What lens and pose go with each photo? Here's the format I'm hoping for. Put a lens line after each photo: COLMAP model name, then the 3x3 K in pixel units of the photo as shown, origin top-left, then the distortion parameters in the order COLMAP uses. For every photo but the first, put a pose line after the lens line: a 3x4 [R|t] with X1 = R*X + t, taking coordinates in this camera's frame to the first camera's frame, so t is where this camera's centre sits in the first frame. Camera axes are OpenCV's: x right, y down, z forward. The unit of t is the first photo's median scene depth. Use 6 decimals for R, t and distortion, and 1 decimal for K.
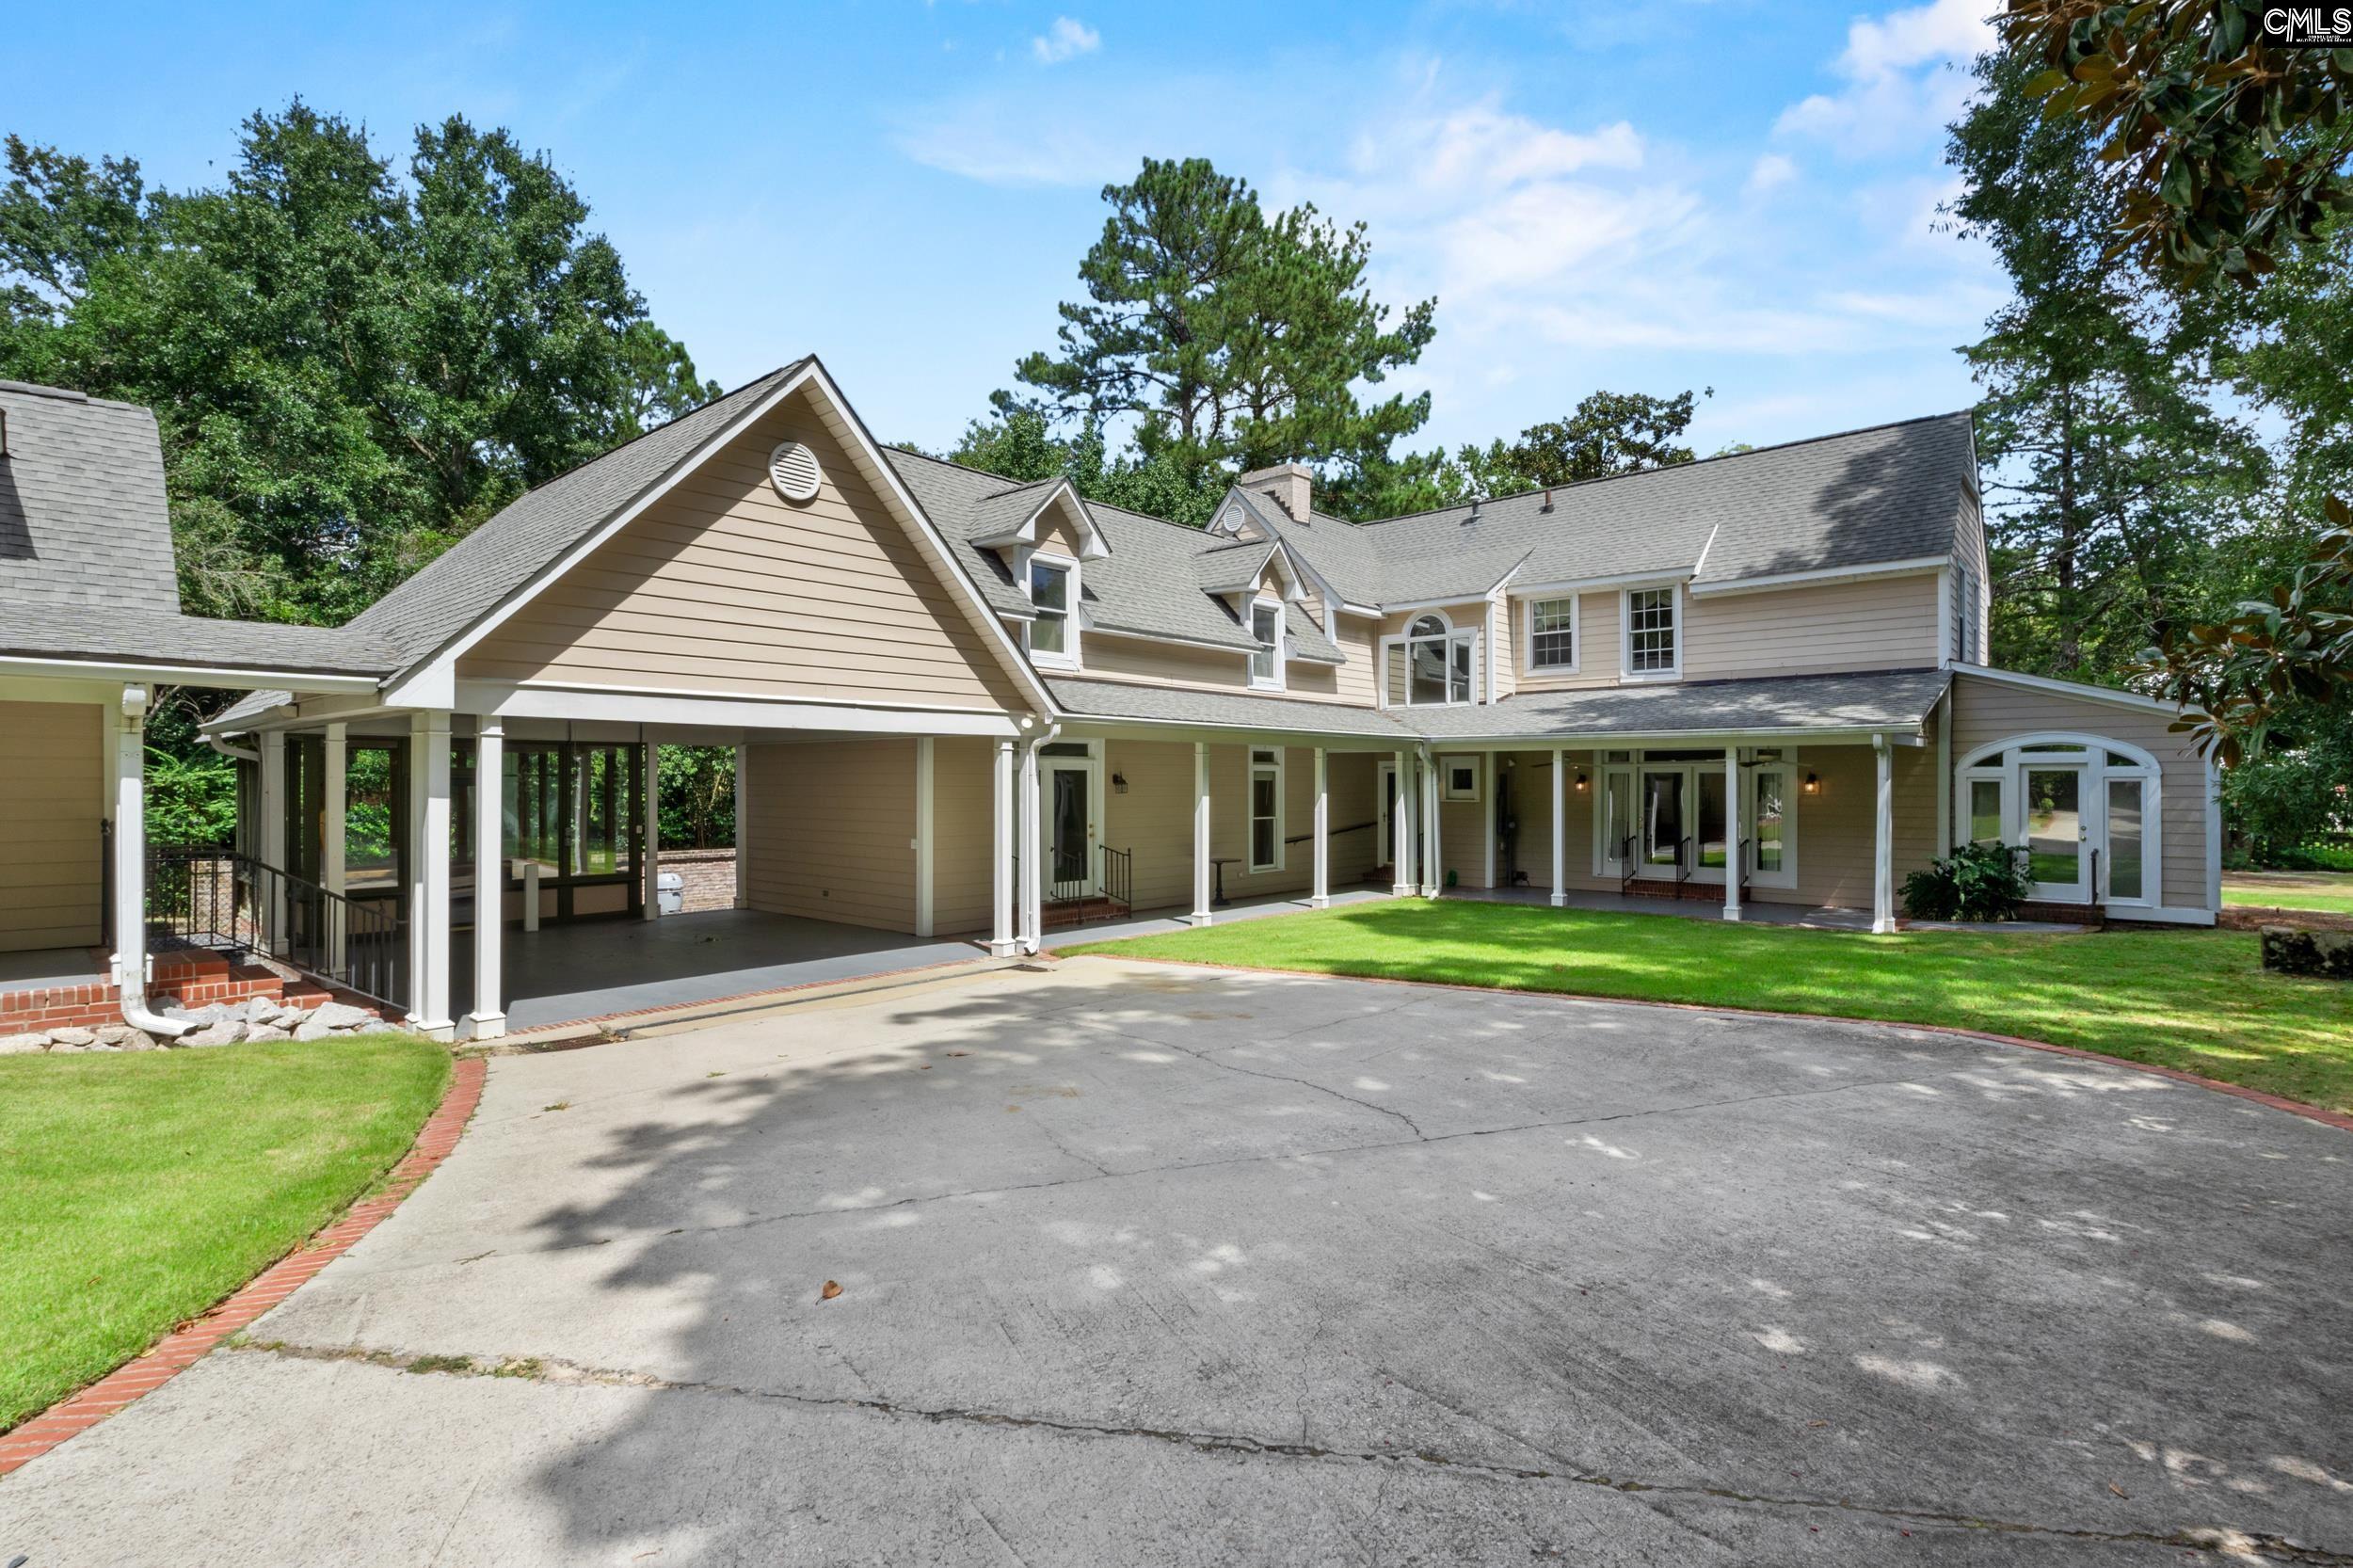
lens RADIAL K [[1083.2, 0, 1166.6], [0, 1083.2, 784.8], [0, 0, 1]] dist [-0.002986, 0.000109]
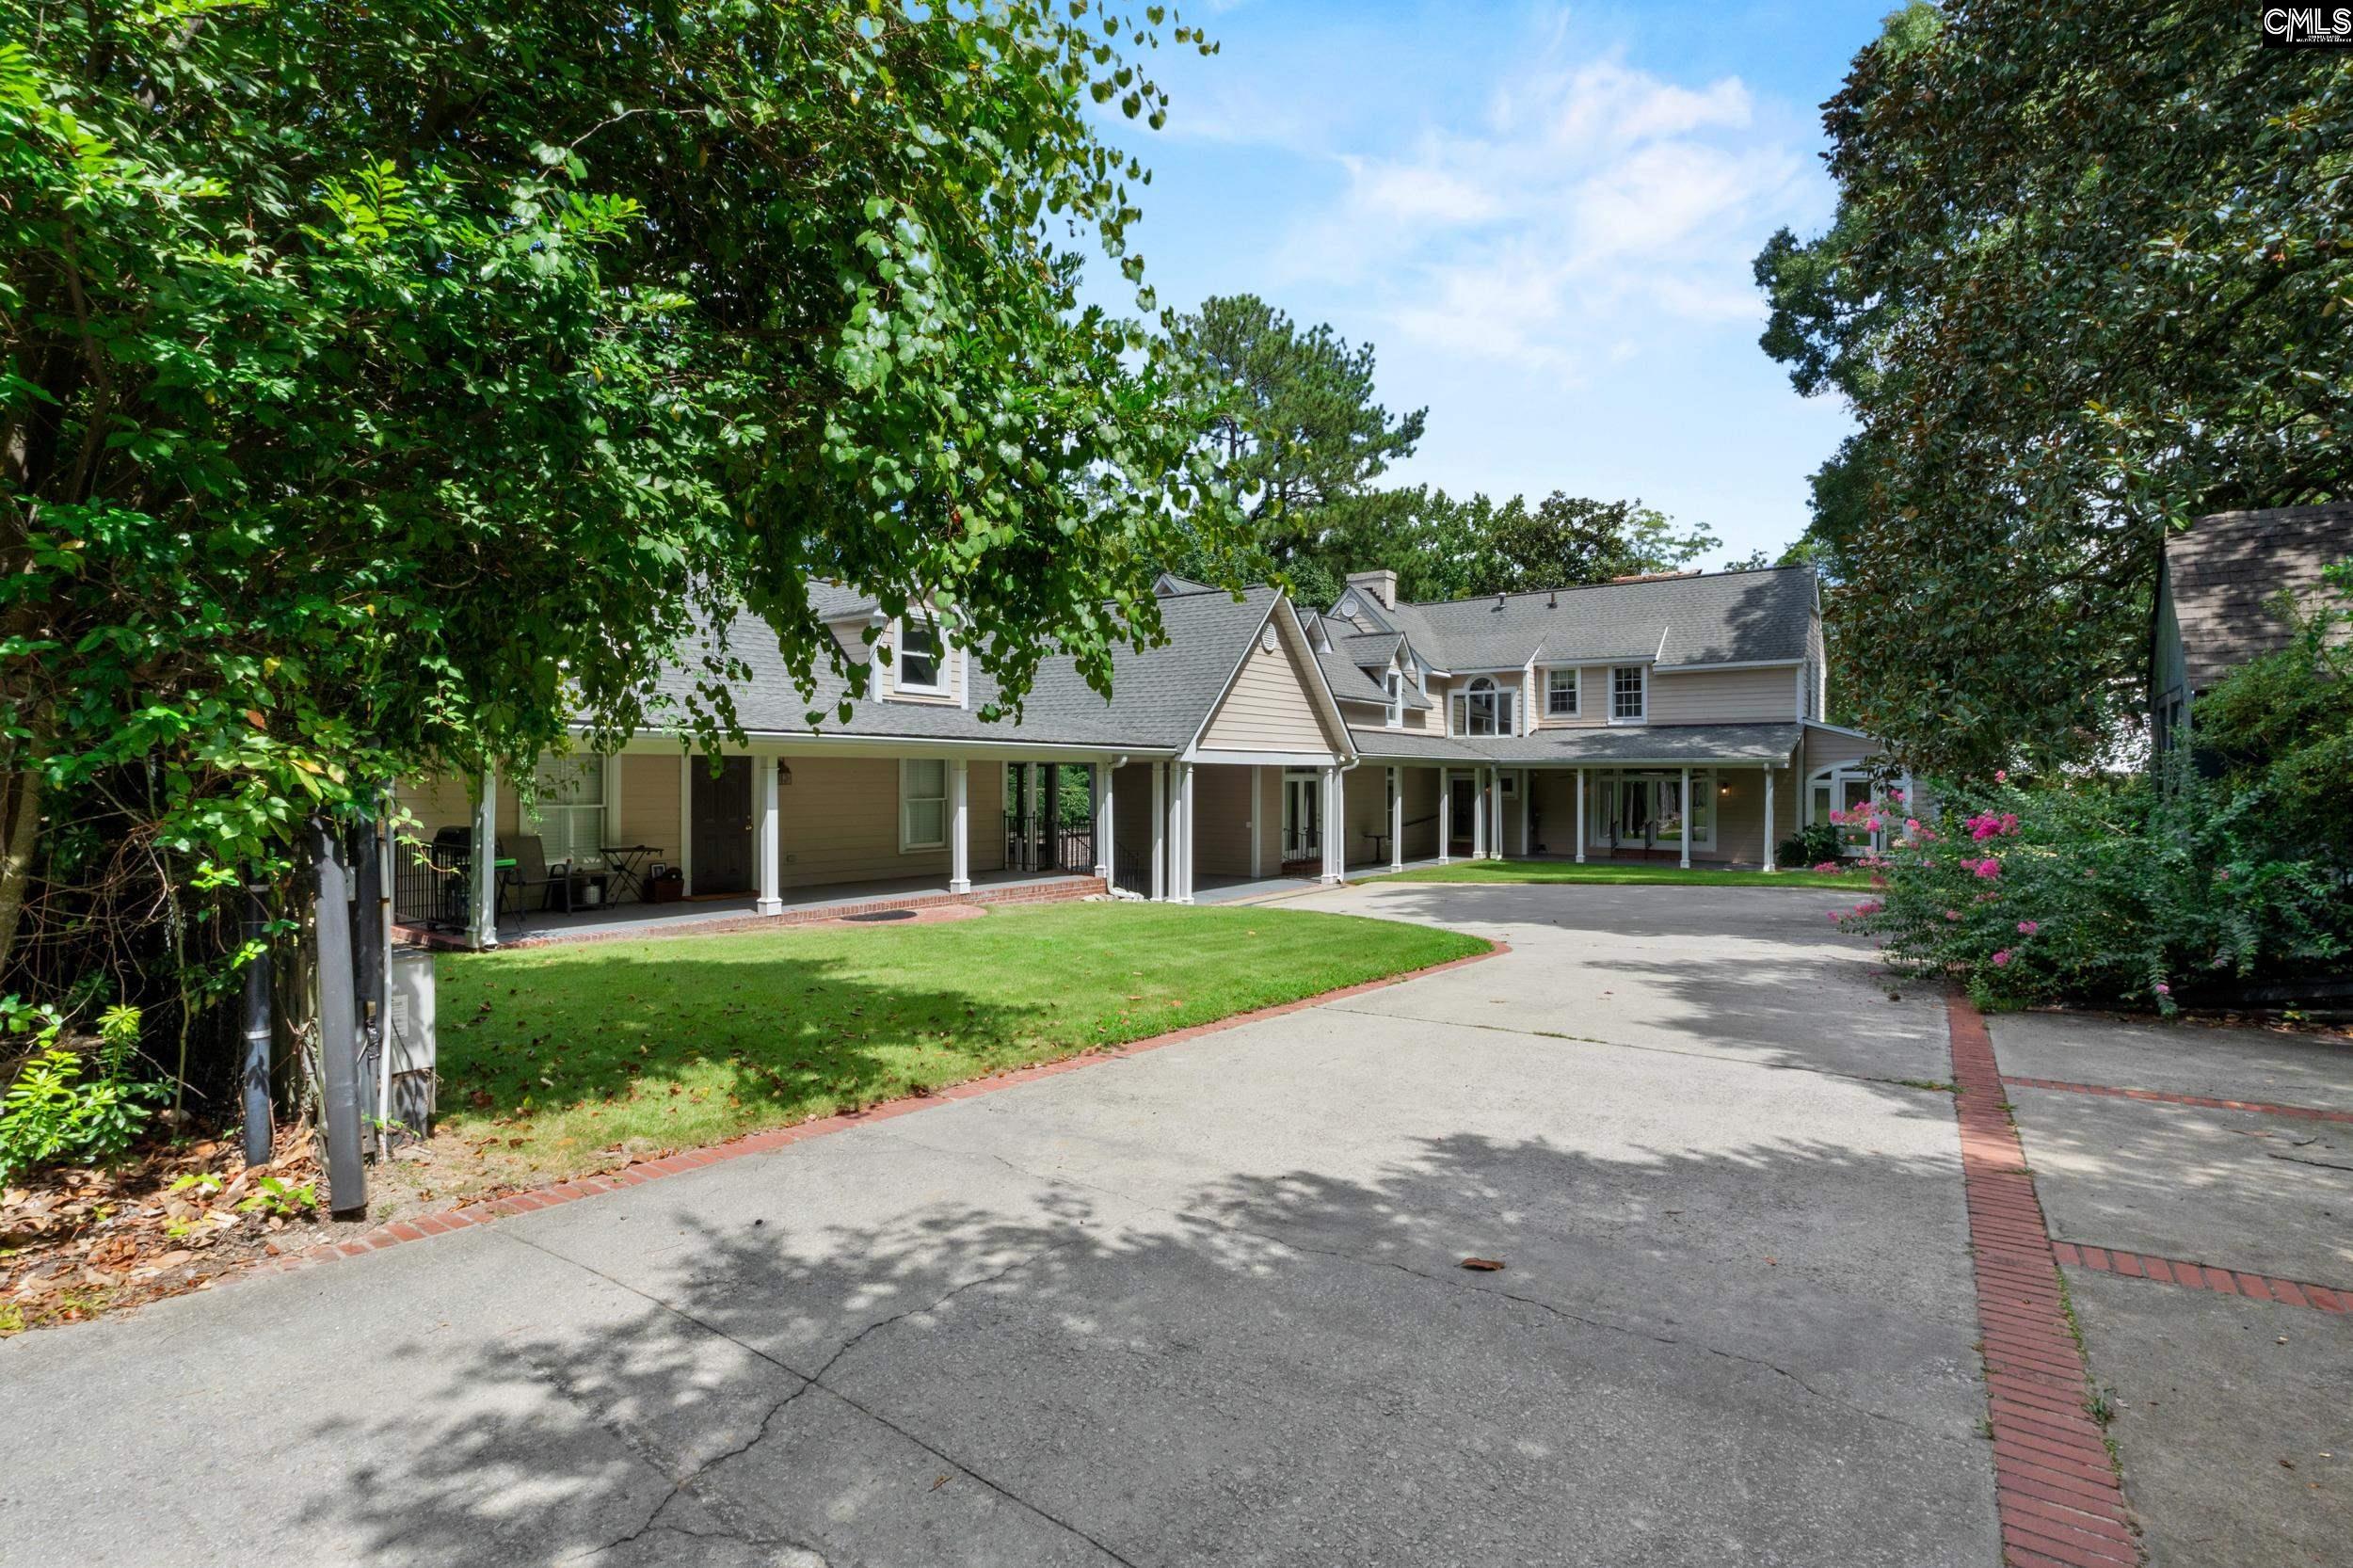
lens RADIAL K [[1083.2, 0, 1172.2], [0, 1083.2, 788.6], [0, 0, 1]] dist [-0.002986, 0.000109]
pose [[0.994667, 0.000451, 0.103141, -0.422323], [-0.001125, 0.999978, 0.006483, -0.011334], [-0.103136, -0.006564, 0.994646, -0.570004]]
